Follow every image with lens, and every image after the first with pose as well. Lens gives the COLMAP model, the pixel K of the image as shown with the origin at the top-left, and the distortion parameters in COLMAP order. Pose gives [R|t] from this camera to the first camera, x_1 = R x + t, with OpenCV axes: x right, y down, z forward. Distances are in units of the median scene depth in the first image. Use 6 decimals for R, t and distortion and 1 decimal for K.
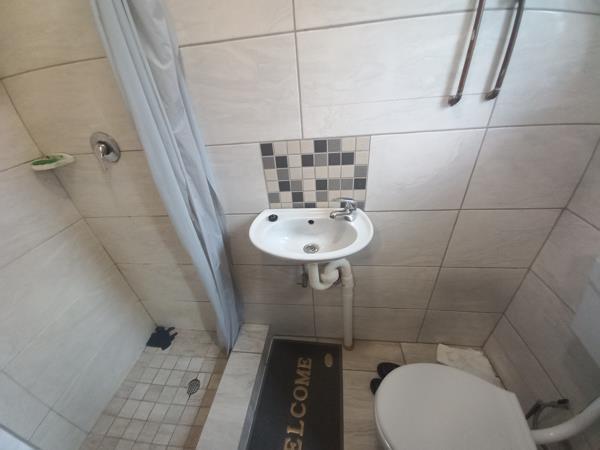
lens RADIAL K [[236.7, 0, 300.0], [0, 236.7, 225.0], [0, 0, 1]] dist [0.002674, -0.010858]
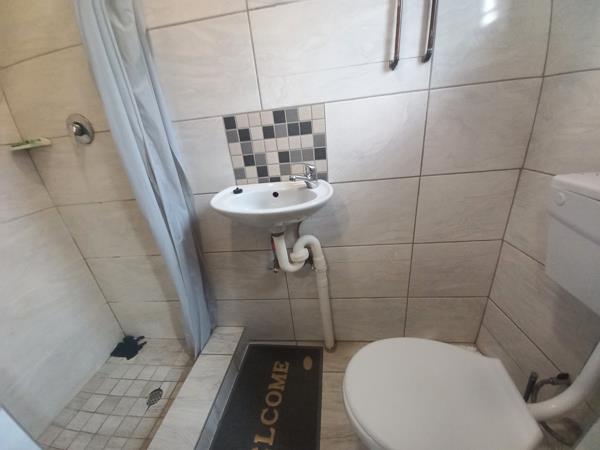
lens RADIAL K [[234.0, 0, 300.0], [0, 234.0, 225.0], [0, 0, 1]] dist [0.002907, -0.010201]
pose [[0.999679, -0.024948, 0.004365, 0.143807], [0.025327, 0.985156, -0.169784, 0.289057], [-0.000065, 0.169840, 0.985472, 0.041188]]
